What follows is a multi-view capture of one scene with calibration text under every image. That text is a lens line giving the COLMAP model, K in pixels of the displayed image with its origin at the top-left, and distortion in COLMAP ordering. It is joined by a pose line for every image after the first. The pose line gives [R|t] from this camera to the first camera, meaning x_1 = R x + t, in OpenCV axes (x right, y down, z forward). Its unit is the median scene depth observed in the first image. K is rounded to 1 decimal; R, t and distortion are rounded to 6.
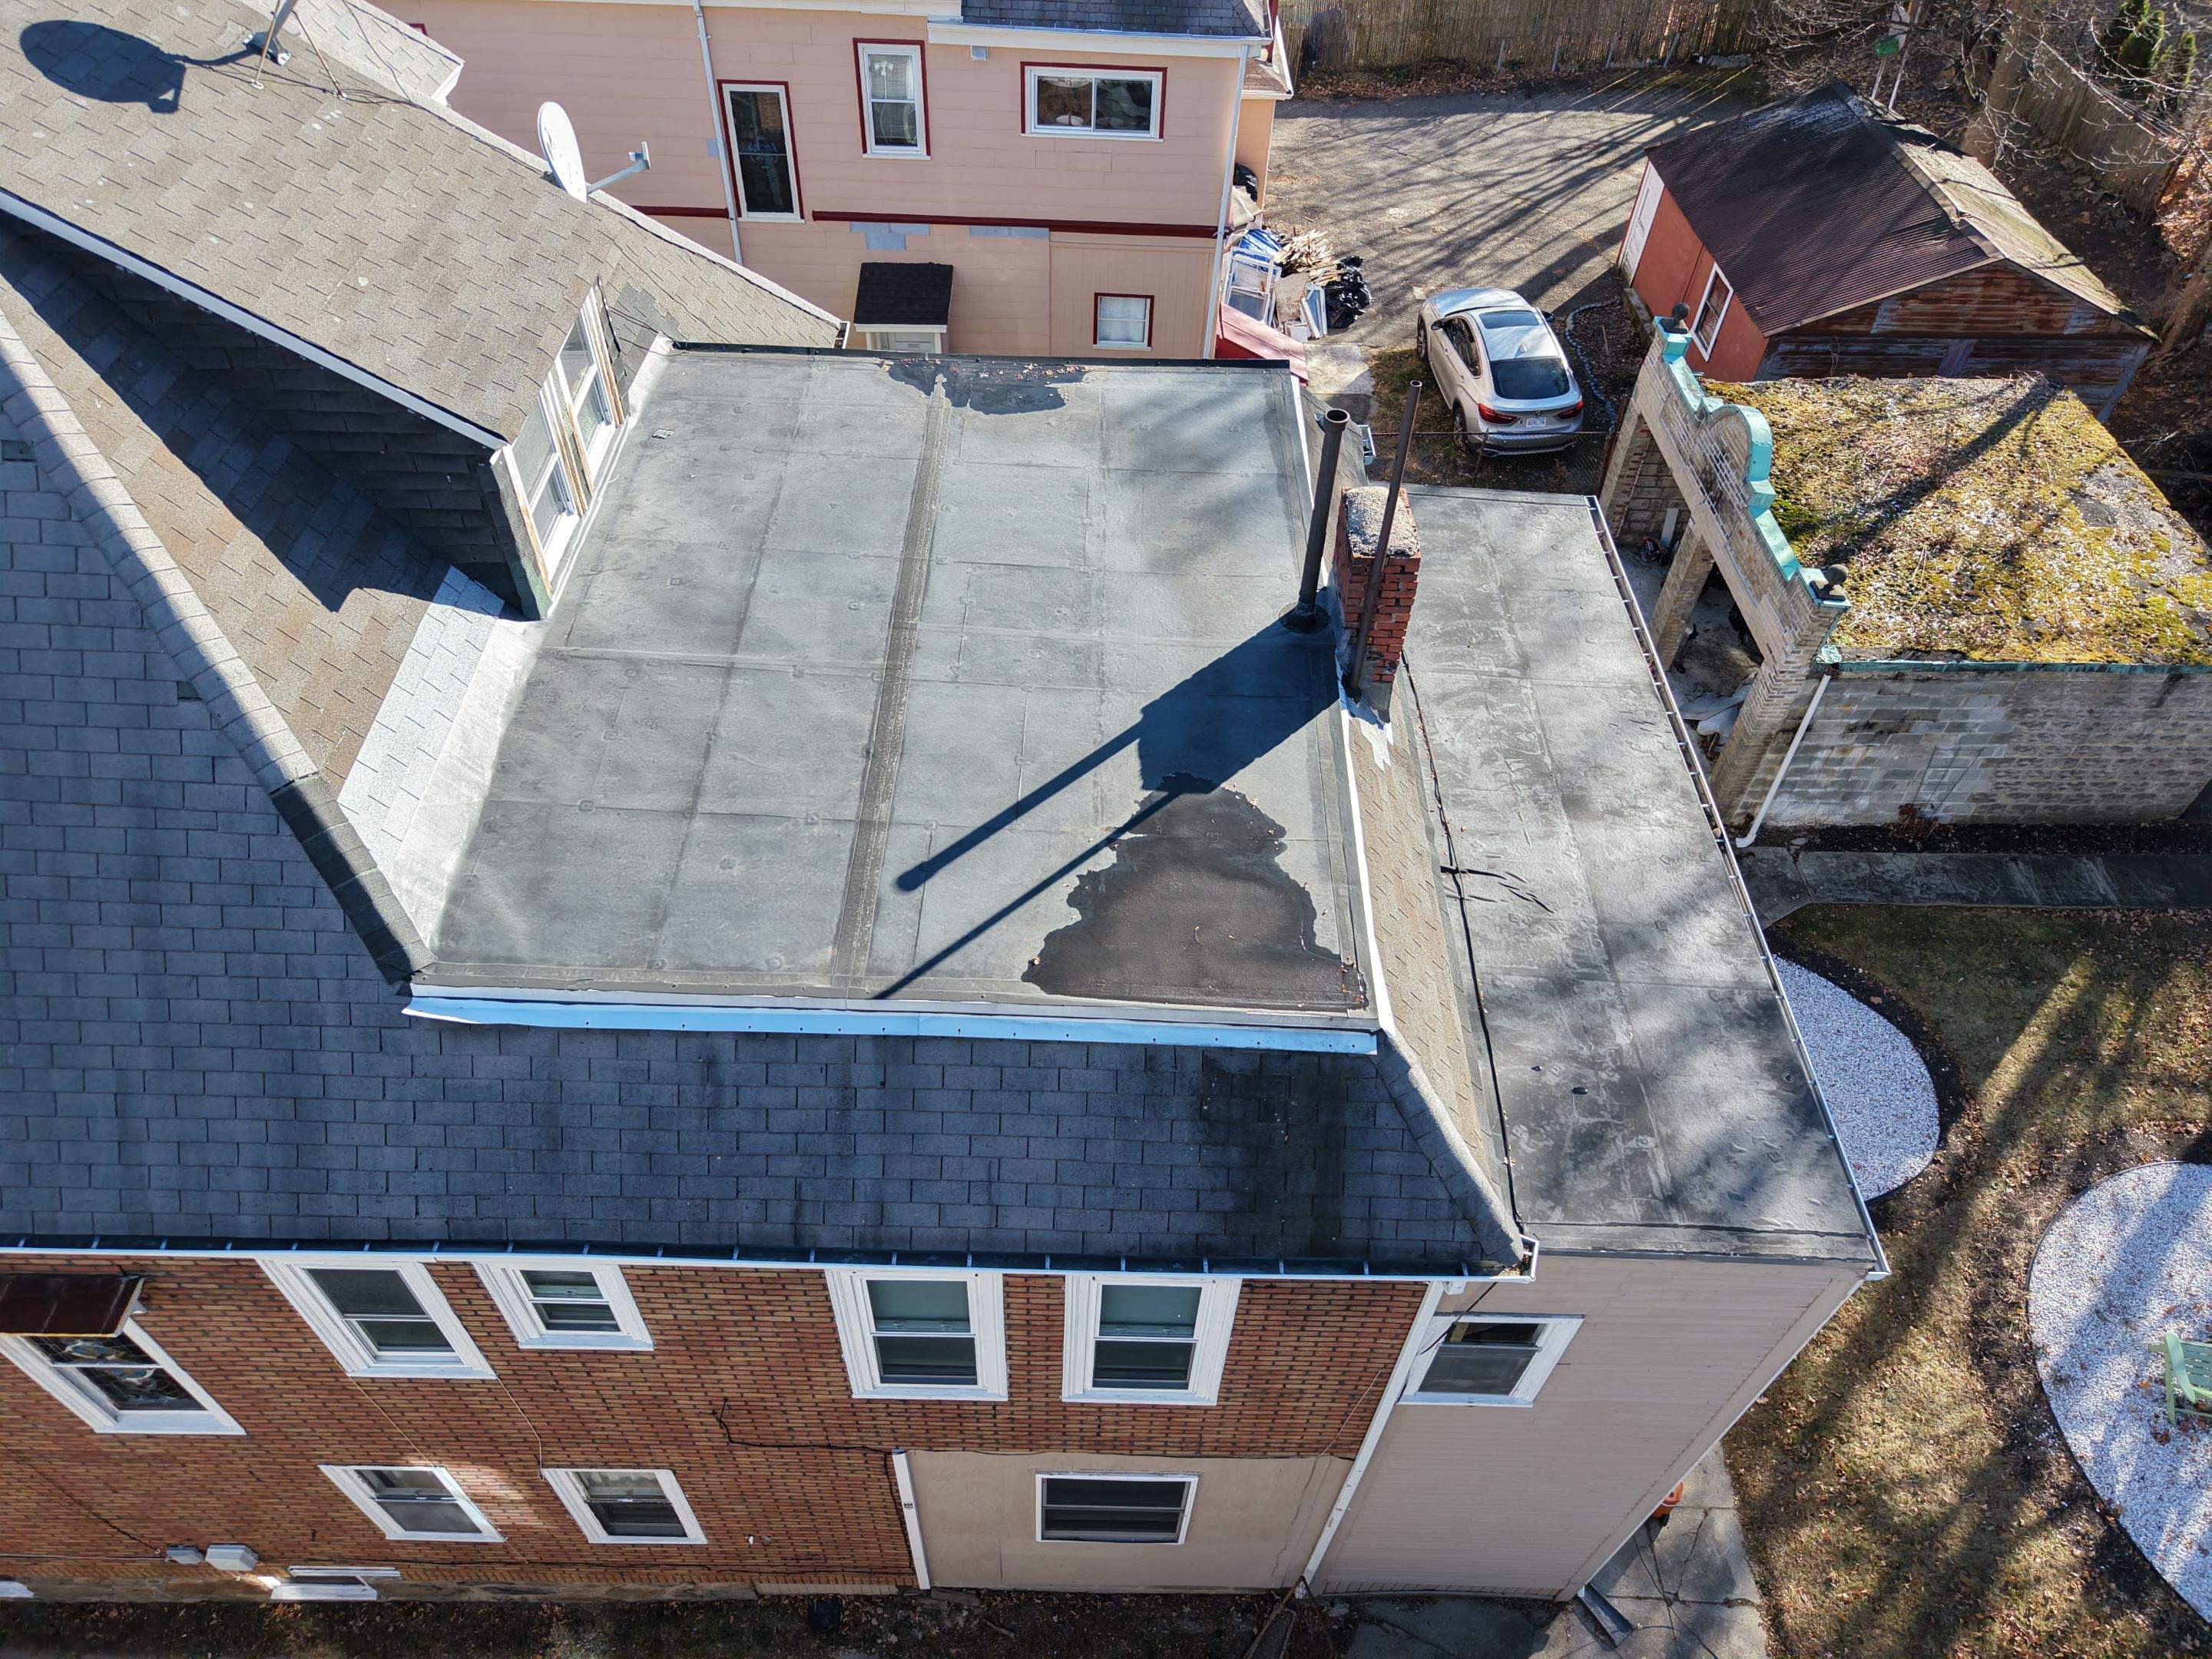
lens RADIAL K [[1484.3, 0, 1092.0], [0, 1484.3, 833.2], [0, 0, 1]] dist [0.020643, 0.000832]
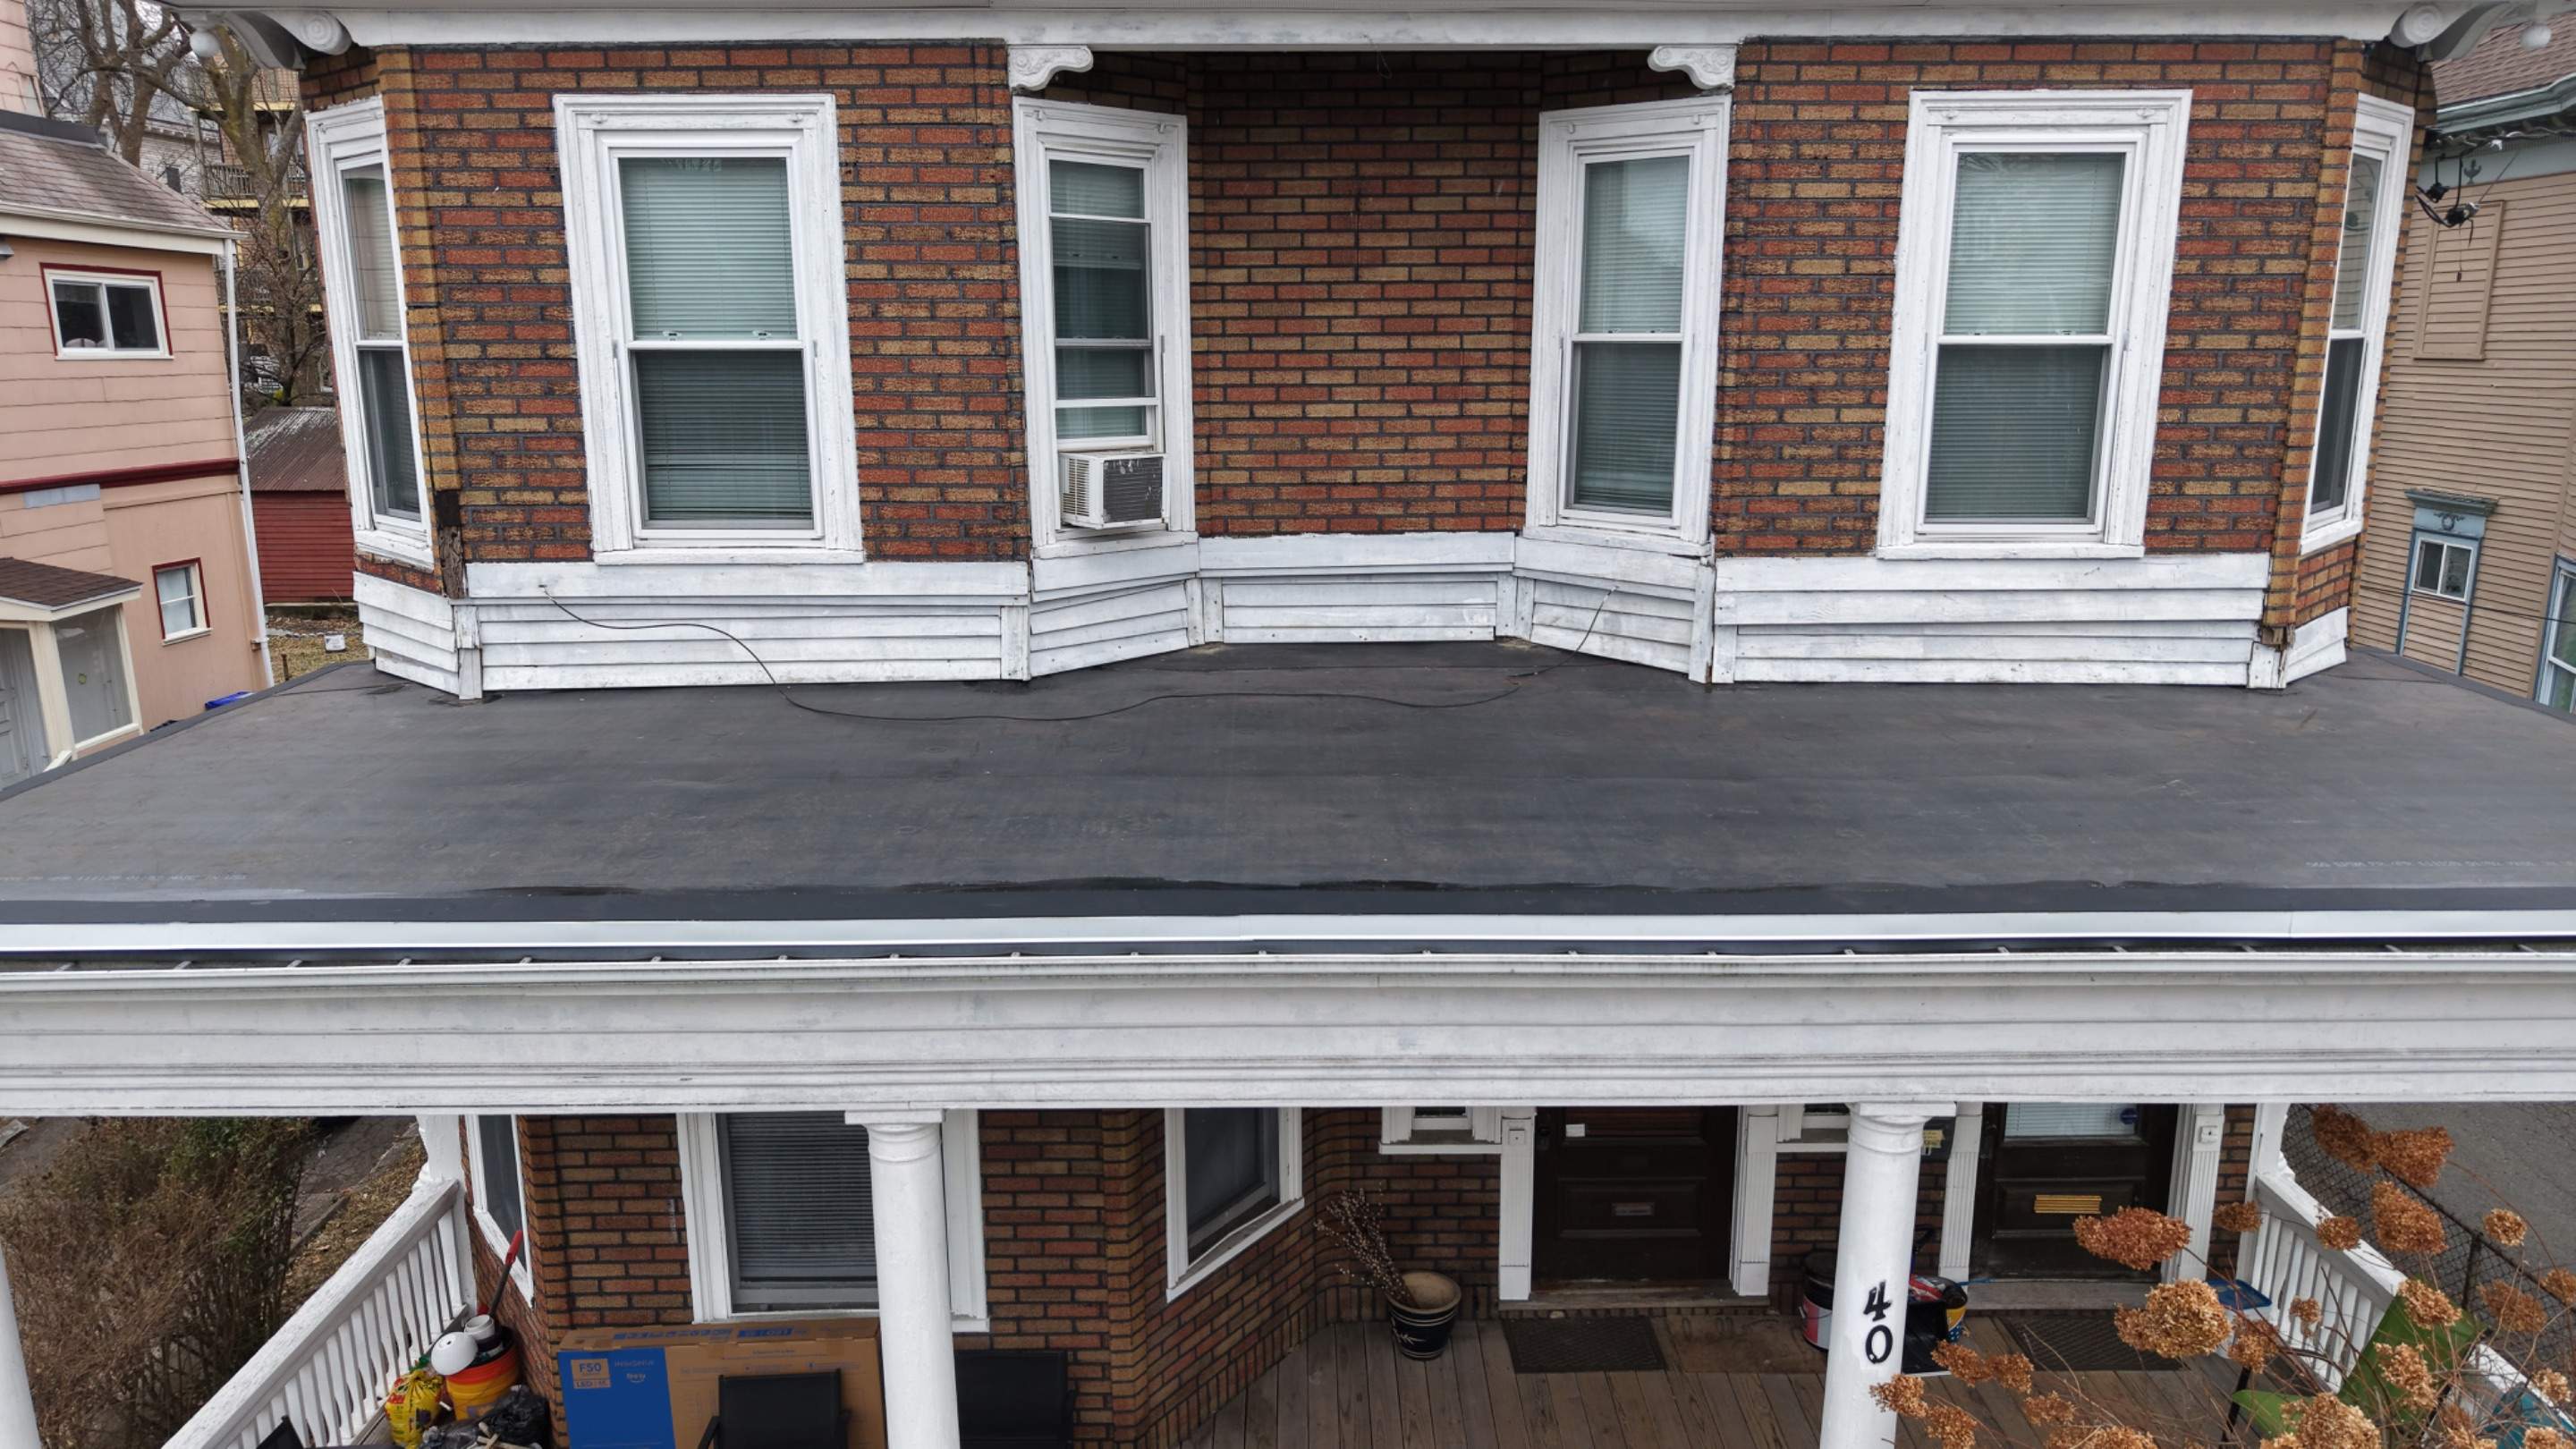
lens RADIAL K [[1719.8, 0, 1280.4], [0, 1719.8, 730.3], [0, 0, 1]] dist [0.022275, -0.020407]
pose [[-0.017989, -0.248386, 0.968494, -0.940025], [0.742450, 0.645453, 0.179327, -0.048622], [-0.669660, 0.722284, 0.172803, 0.572211]]
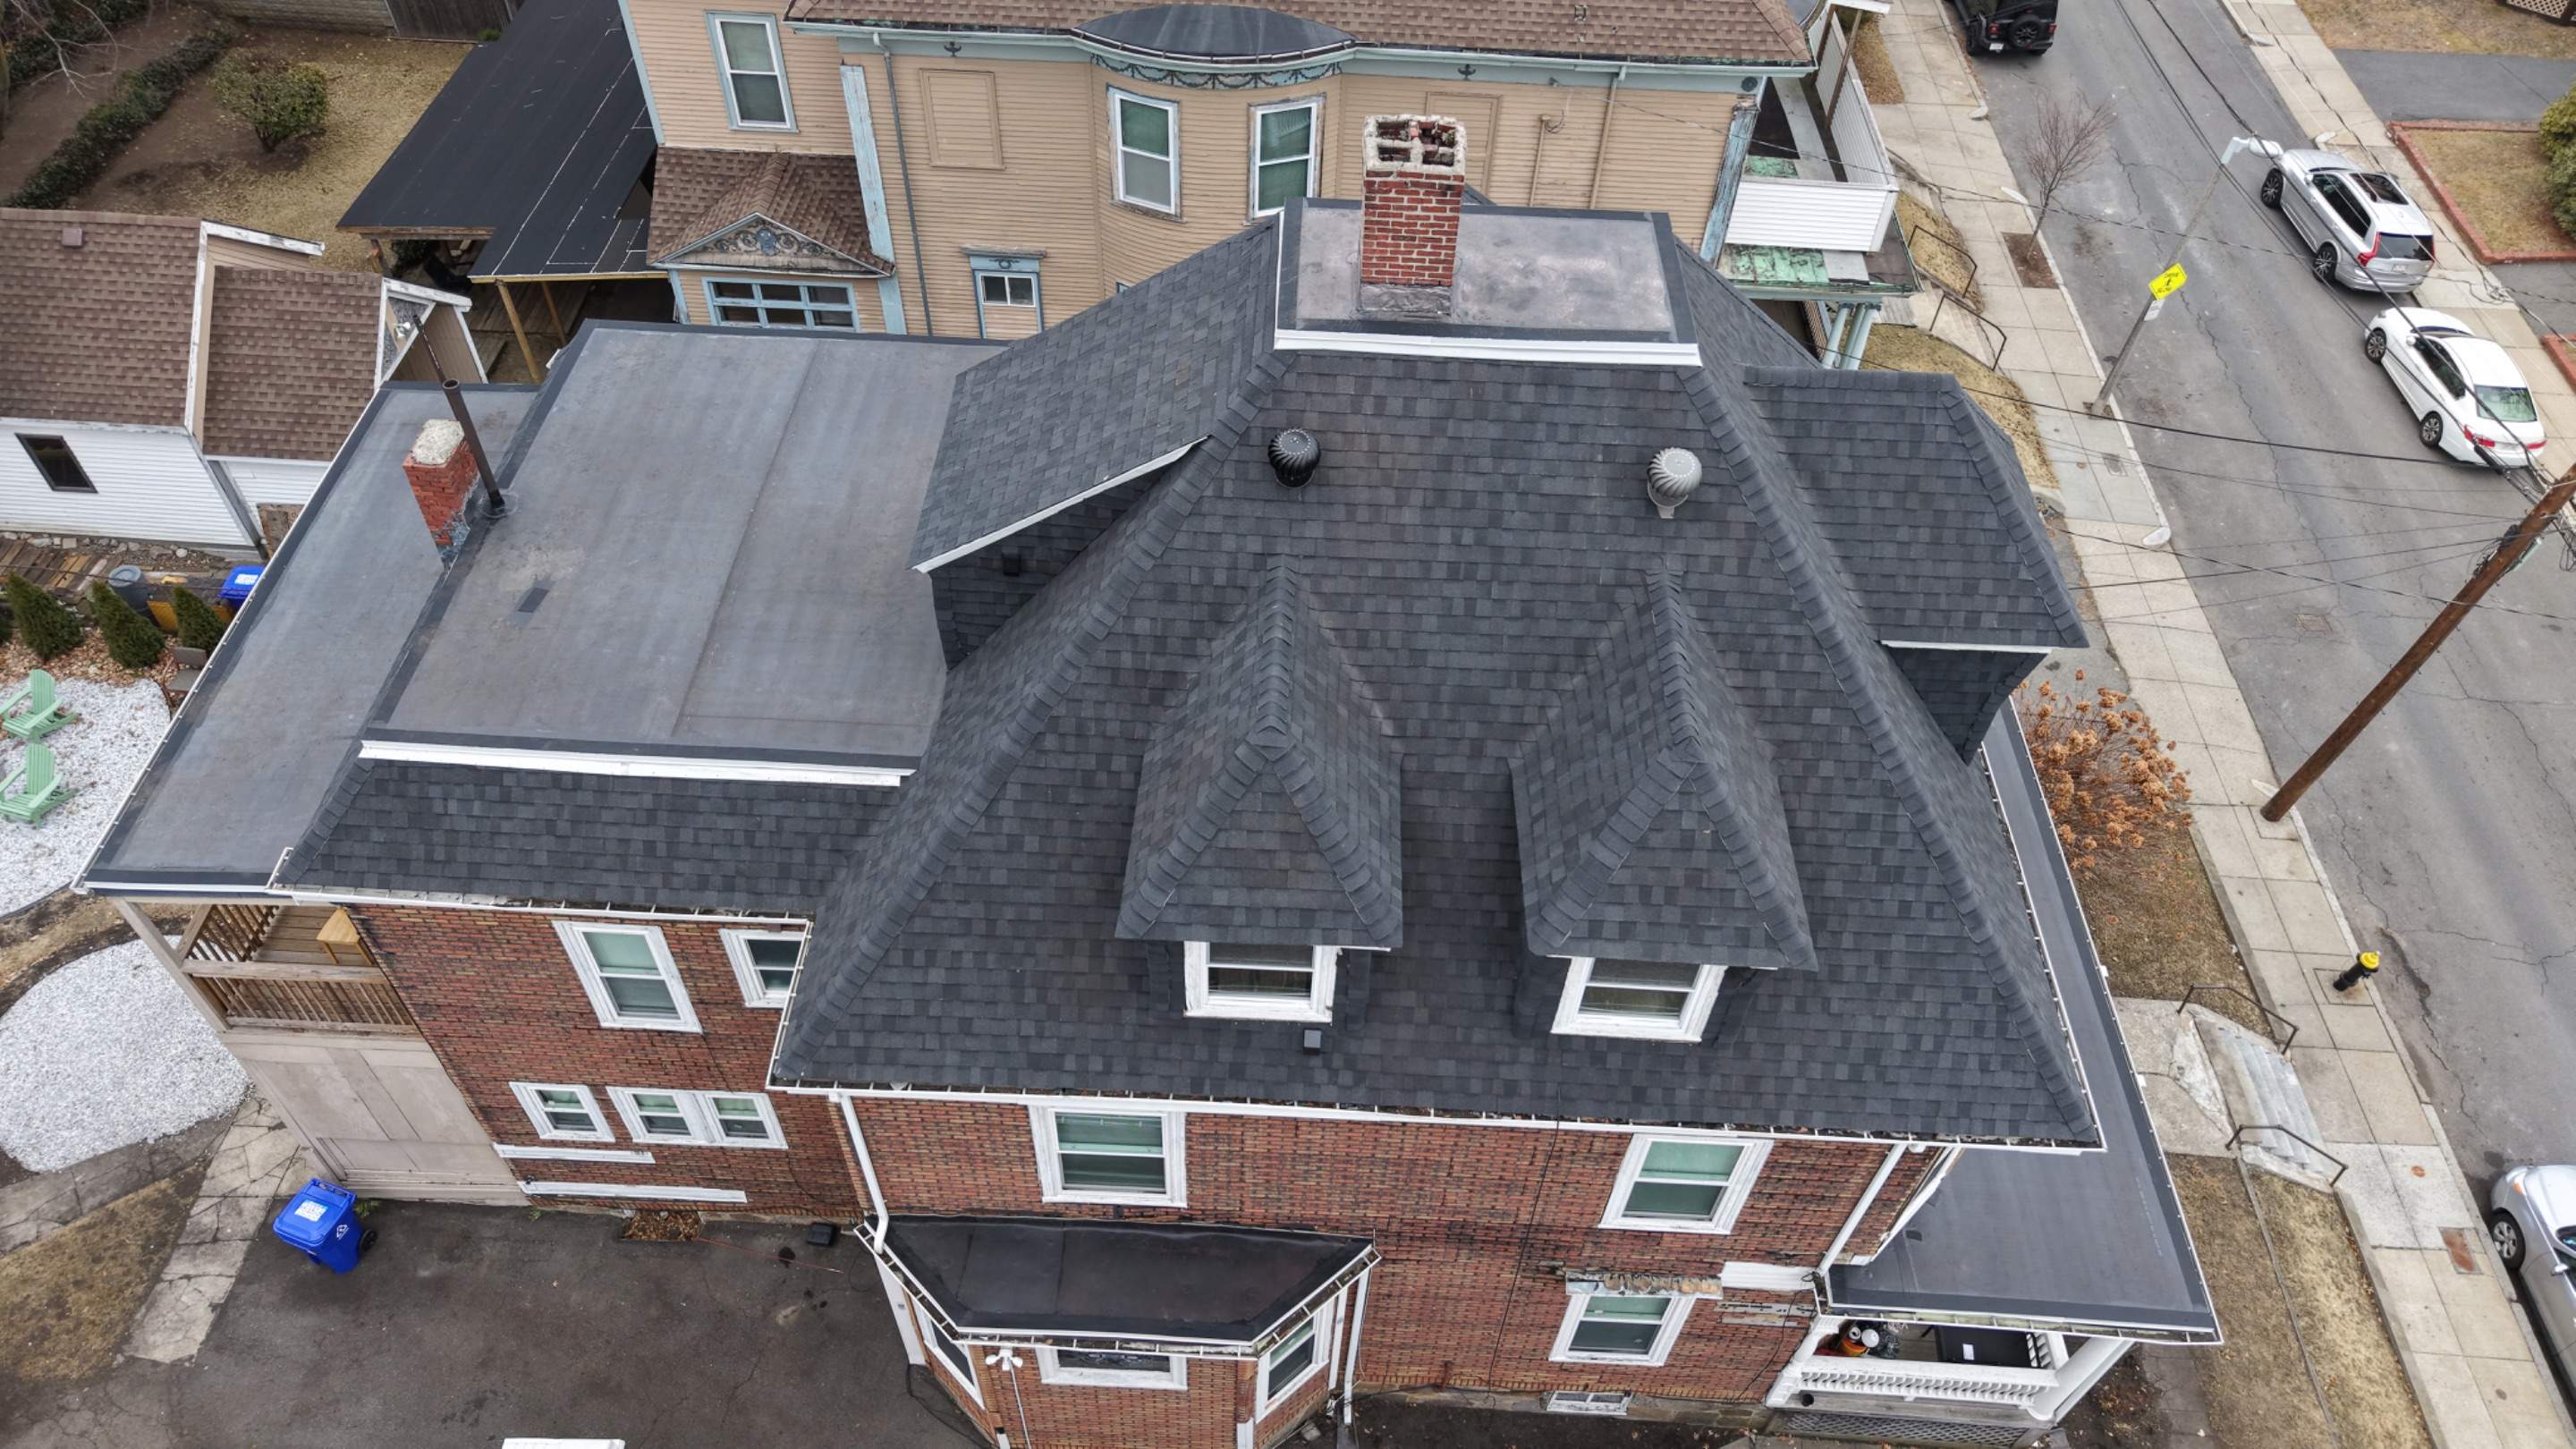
lens RADIAL K [[1719.8, 0, 1278.7], [0, 1719.8, 722.5], [0, 0, 1]] dist [0.022275, -0.020407]
pose [[-0.998056, -0.057584, -0.023846, -0.280530], [-0.017551, -0.107454, 0.994055, -0.873460], [-0.059804, 0.992541, 0.106235, 0.448781]]
